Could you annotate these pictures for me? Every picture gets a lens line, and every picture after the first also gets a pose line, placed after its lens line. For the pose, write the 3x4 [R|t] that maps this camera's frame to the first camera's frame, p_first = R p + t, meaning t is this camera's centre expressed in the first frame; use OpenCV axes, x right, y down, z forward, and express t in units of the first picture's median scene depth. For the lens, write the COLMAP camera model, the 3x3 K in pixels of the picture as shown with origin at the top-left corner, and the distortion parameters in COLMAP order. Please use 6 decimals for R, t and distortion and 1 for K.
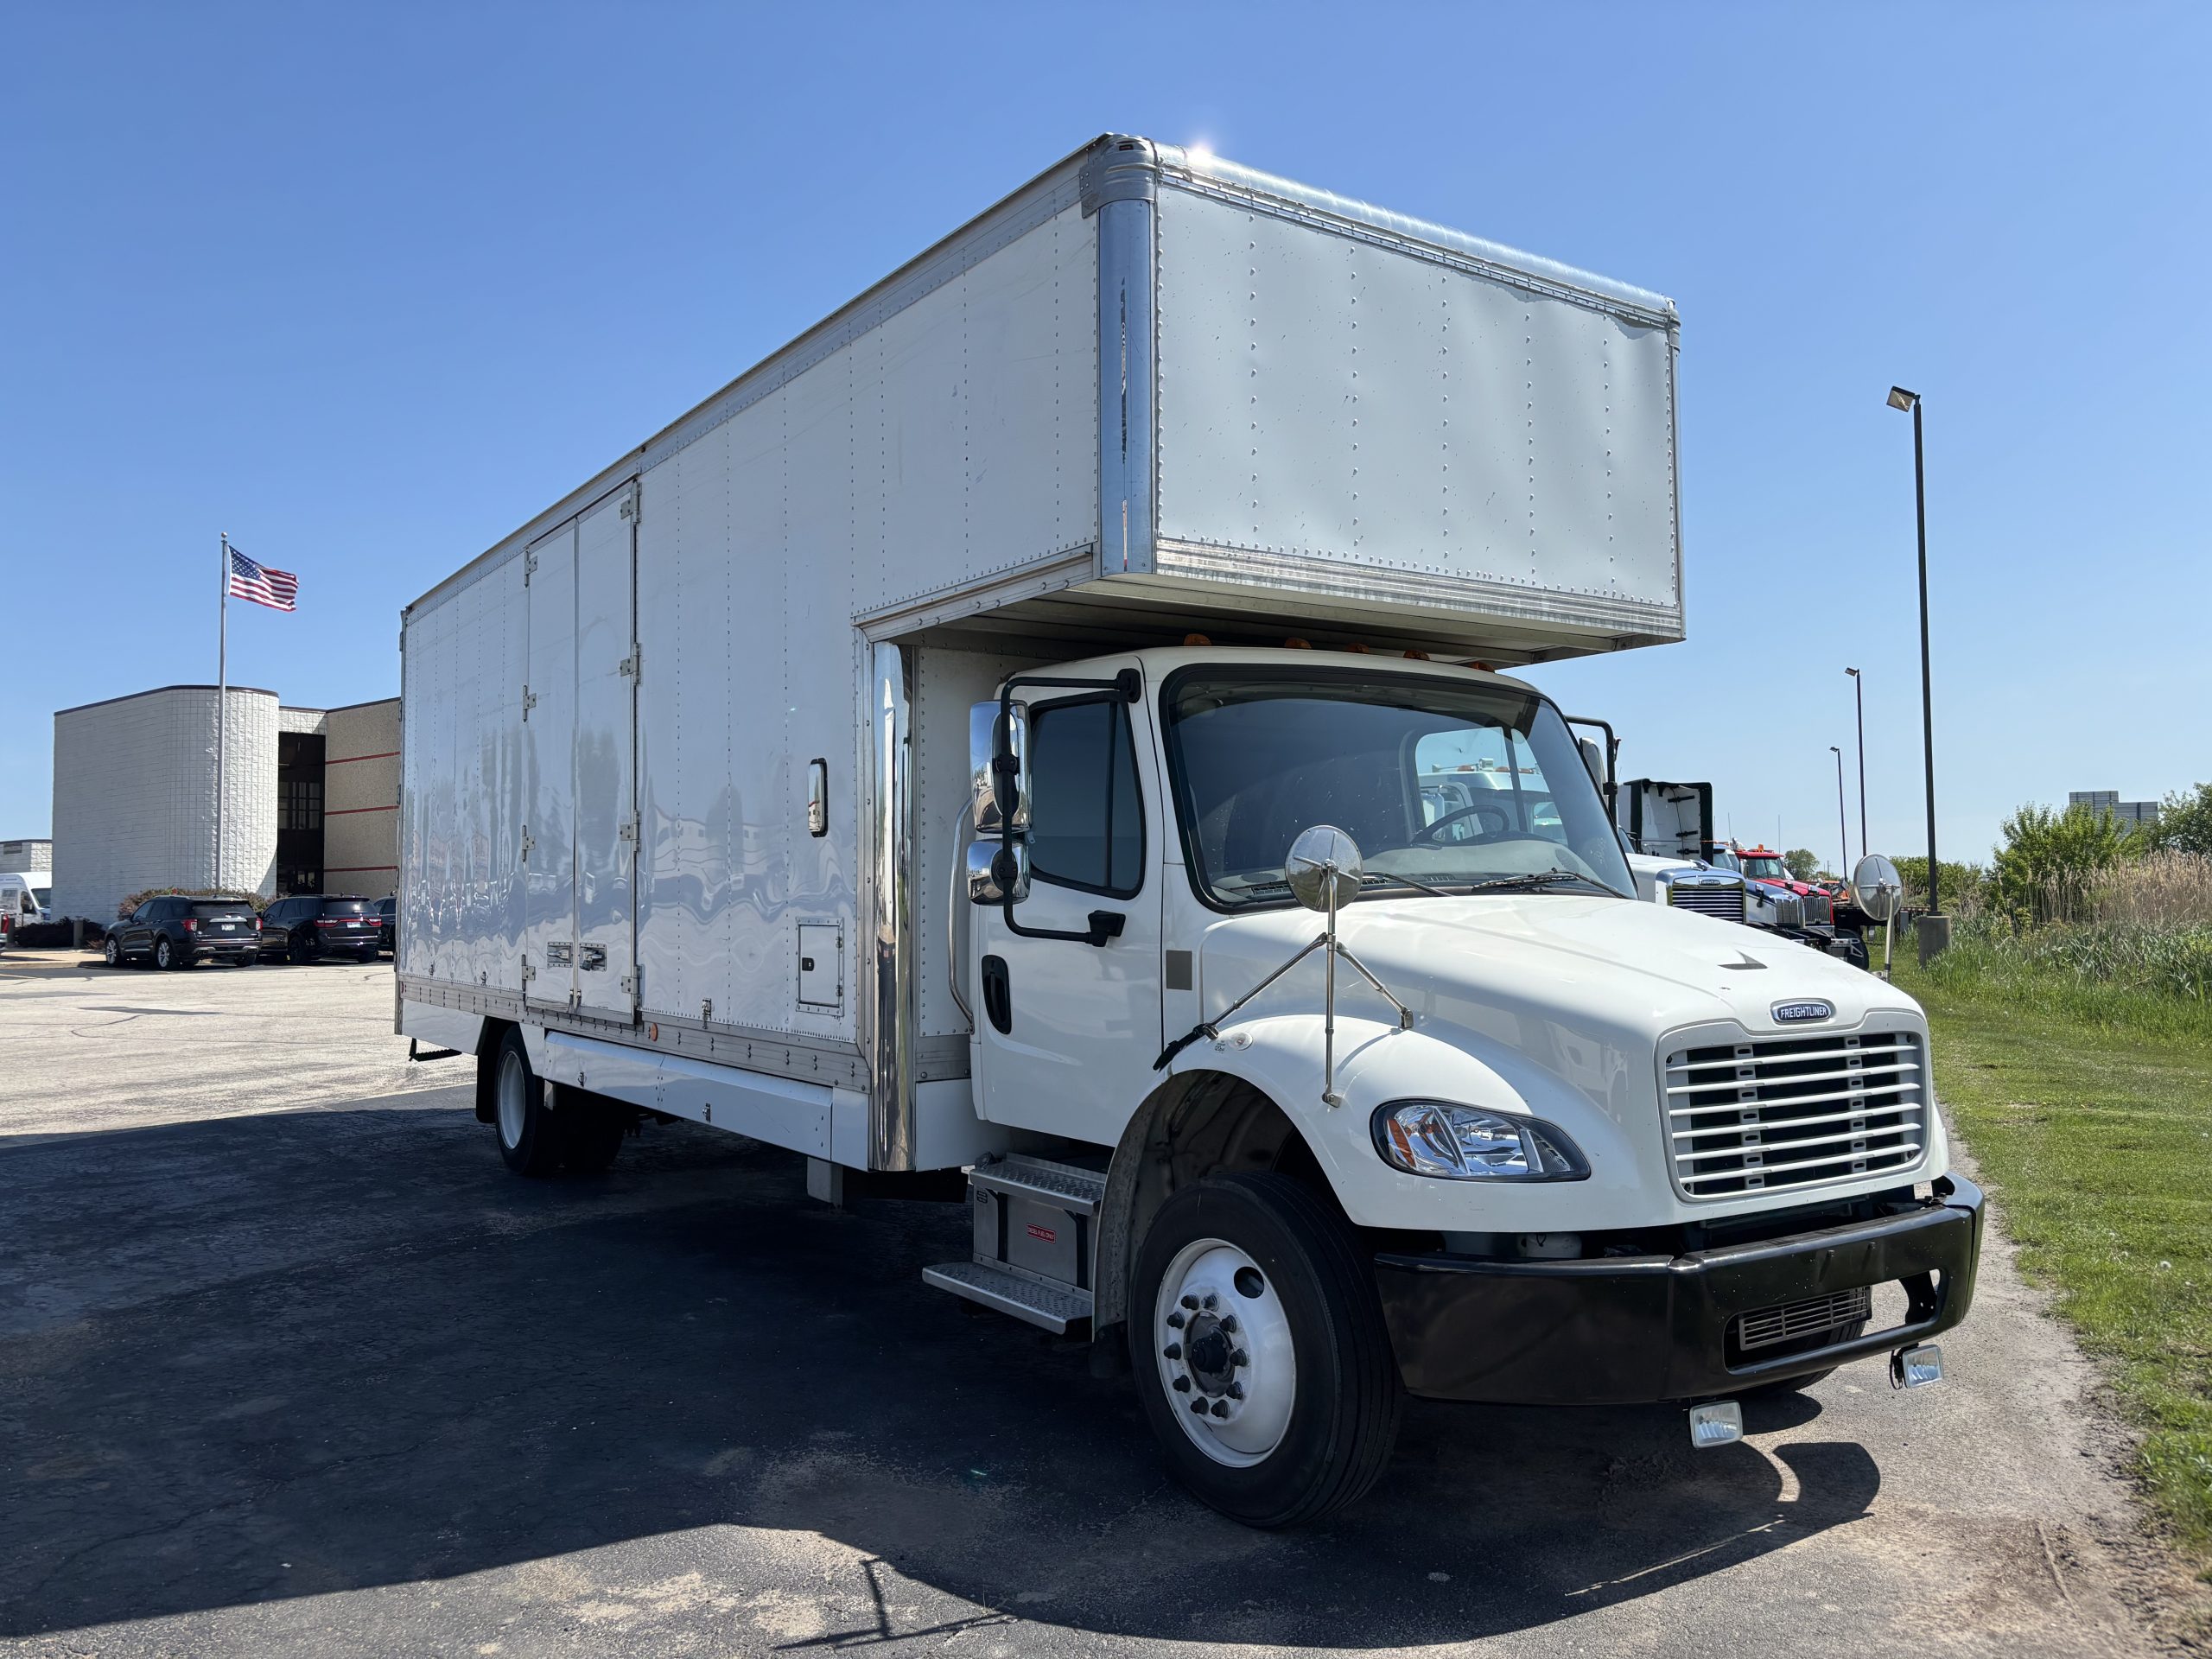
lens RADIAL K [[1686.3, 0, 1106.0], [0, 1686.3, 829.5], [0, 0, 1]] dist [0.031295, -0.010107]
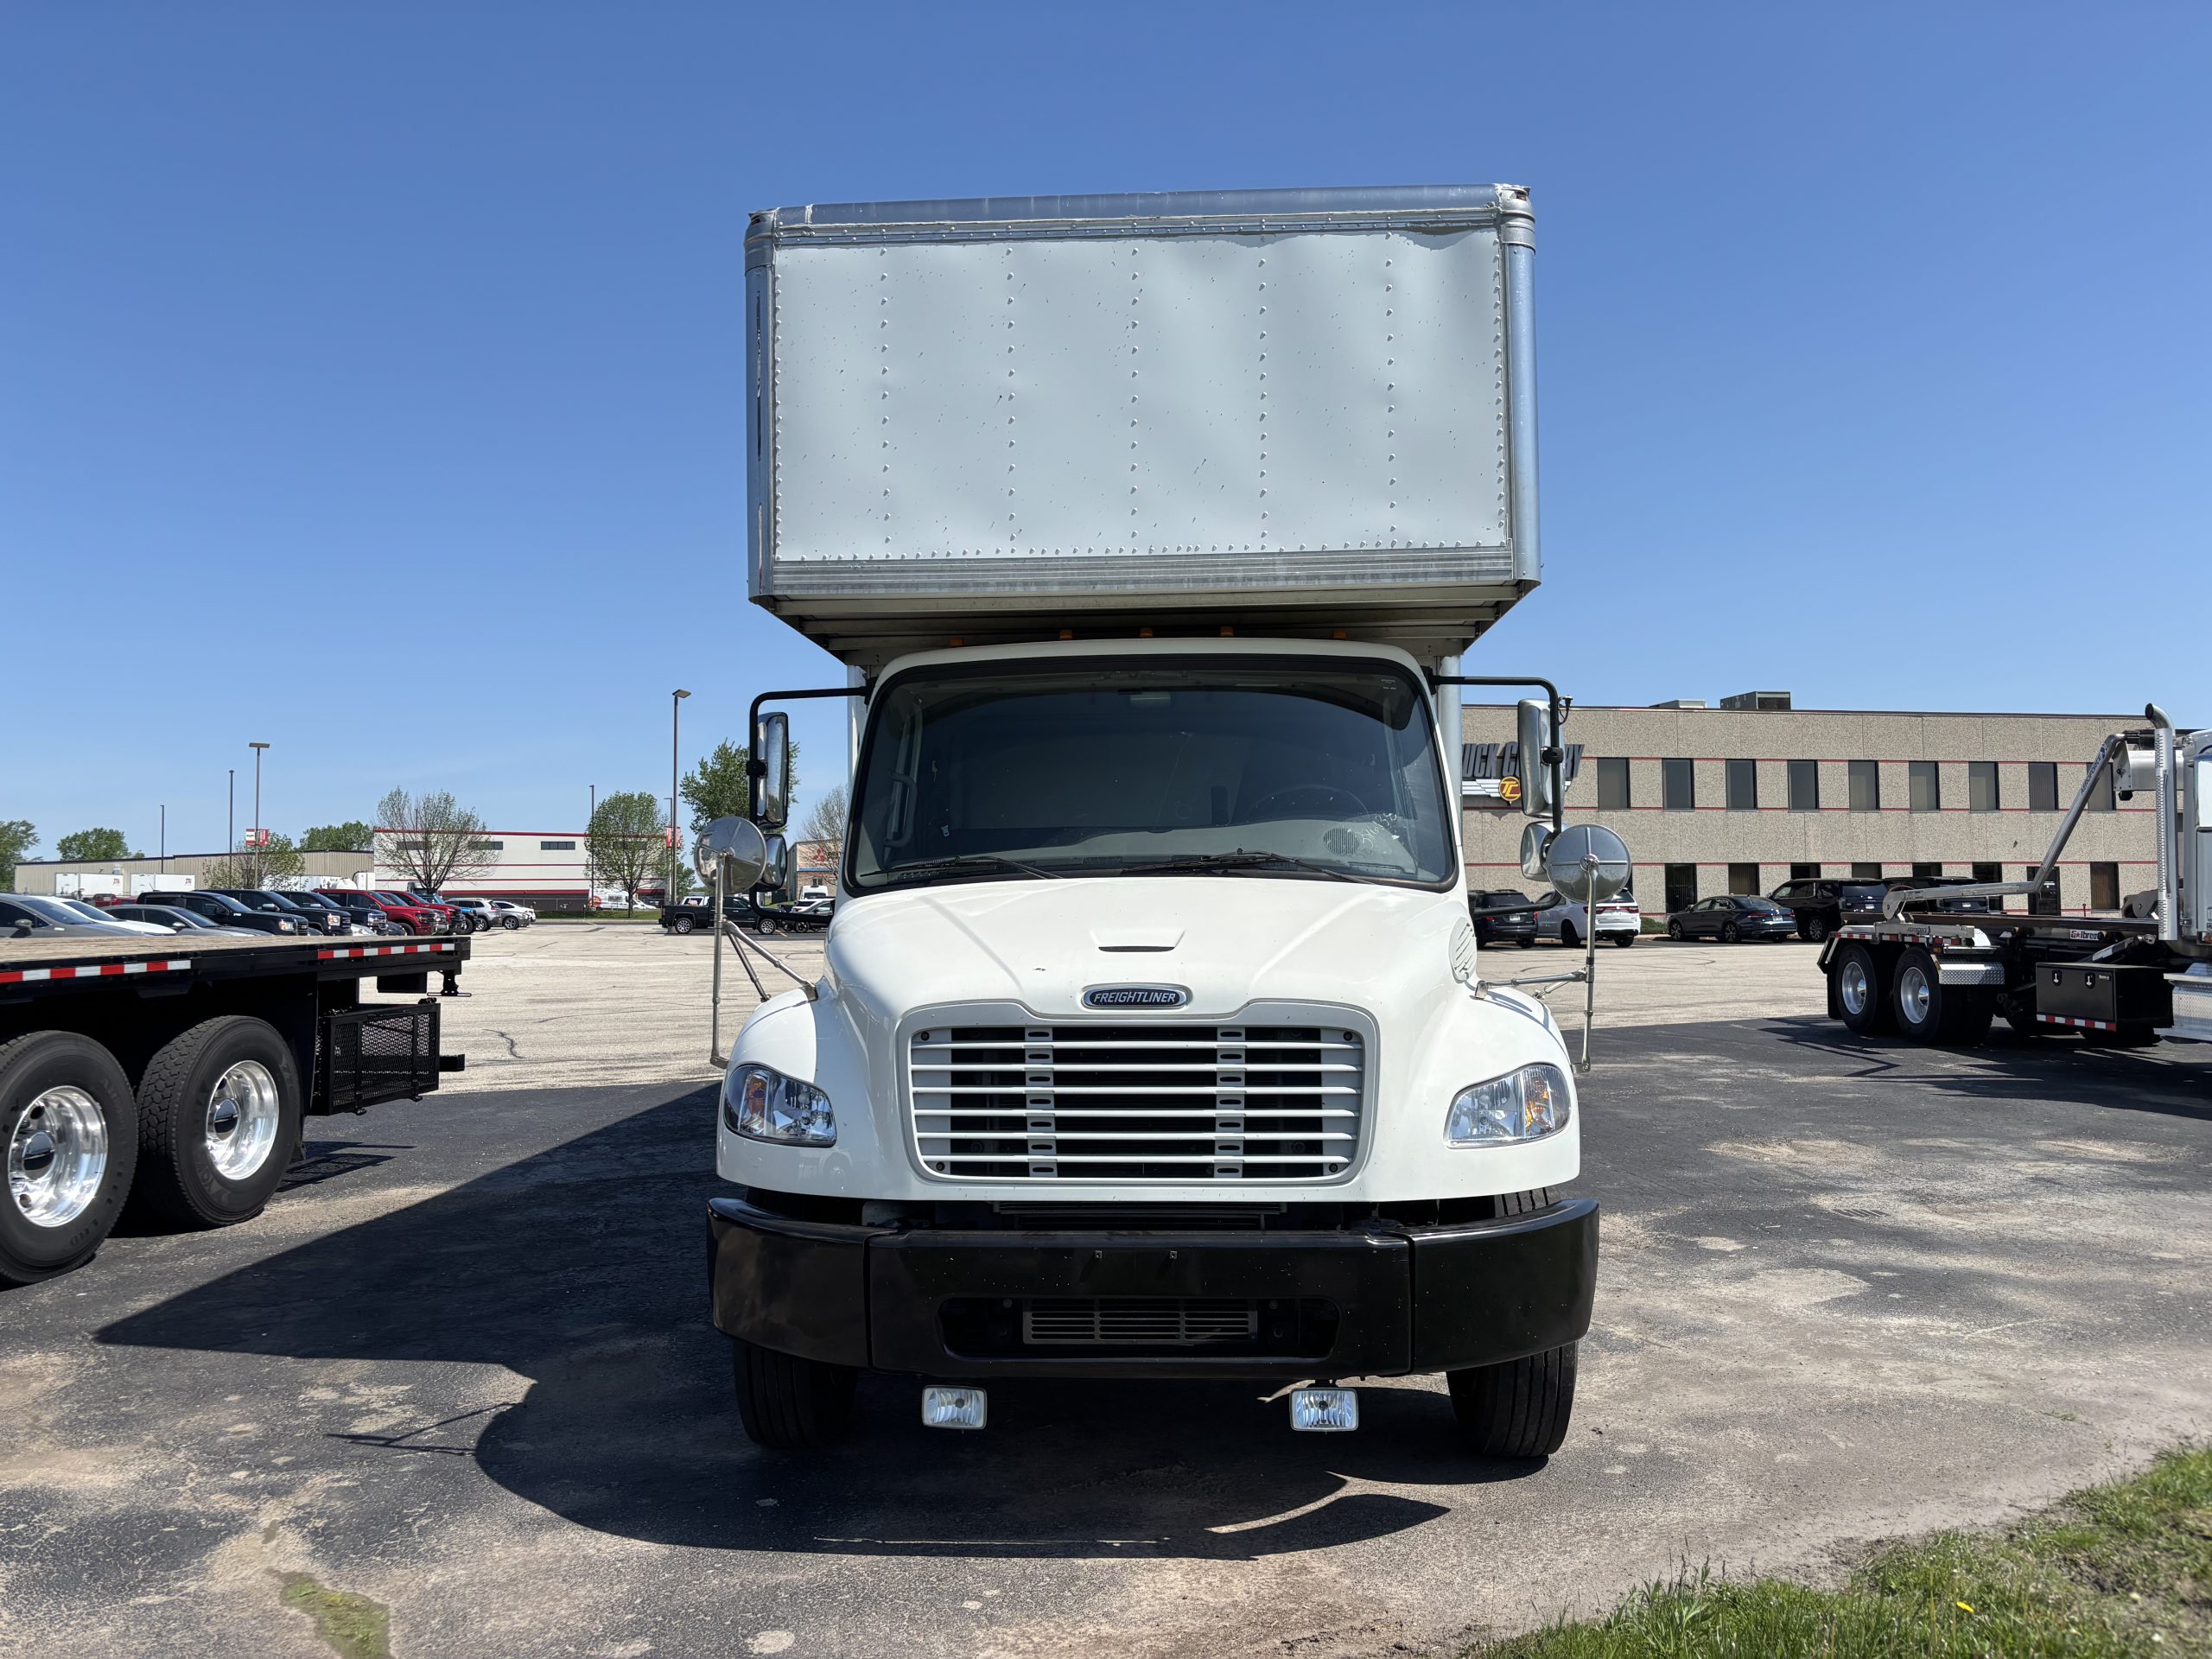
lens RADIAL K [[1666.0, 0, 1108.7], [0, 1666.0, 857.5], [0, 0, 1]] dist [0.039371, -0.005325]
pose [[0.796052, -0.019562, -0.604911, 0.967931], [0.027129, 0.999626, 0.003375, 0.028105], [0.604619, -0.019097, 0.796286, 0.267762]]
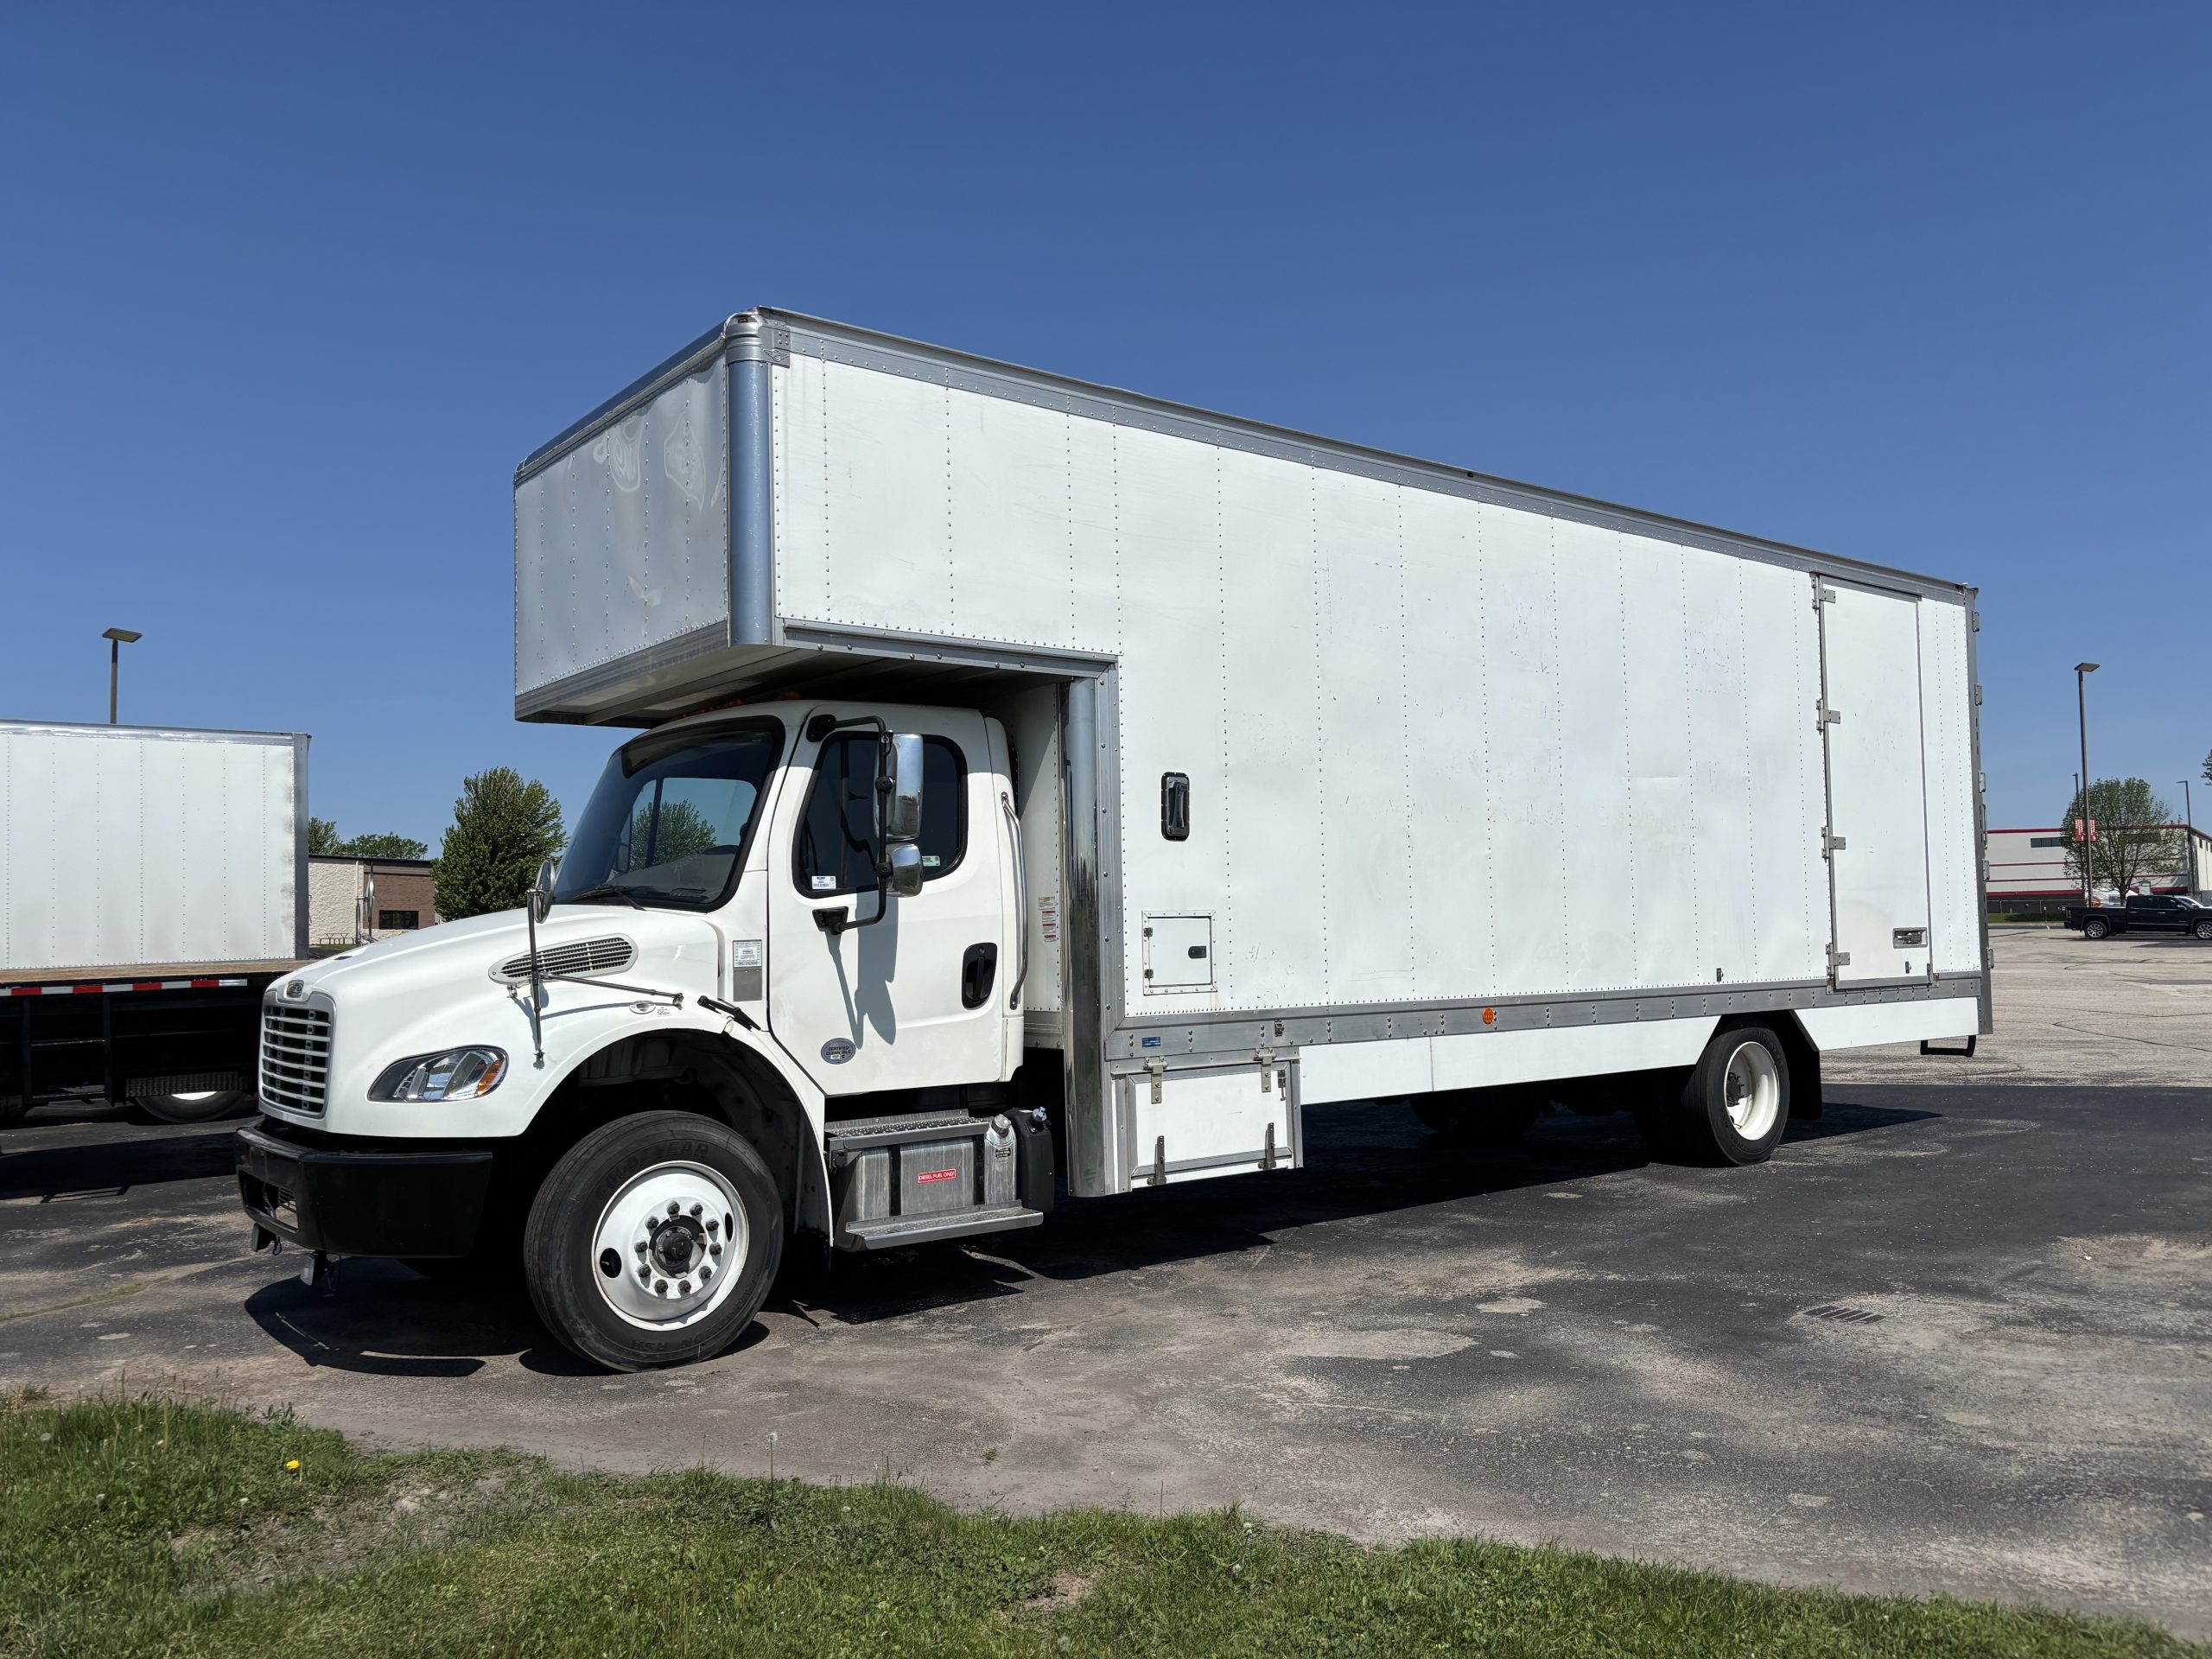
lens RADIAL K [[1666.0, 0, 1108.7], [0, 1666.0, 857.5], [0, 0, 1]] dist [0.039371, -0.005325]
pose [[0.056584, -0.040400, -0.997580, 1.902850], [0.055352, 0.997771, -0.037268, 0.090103], [0.996862, -0.053109, 0.058694, 1.630222]]
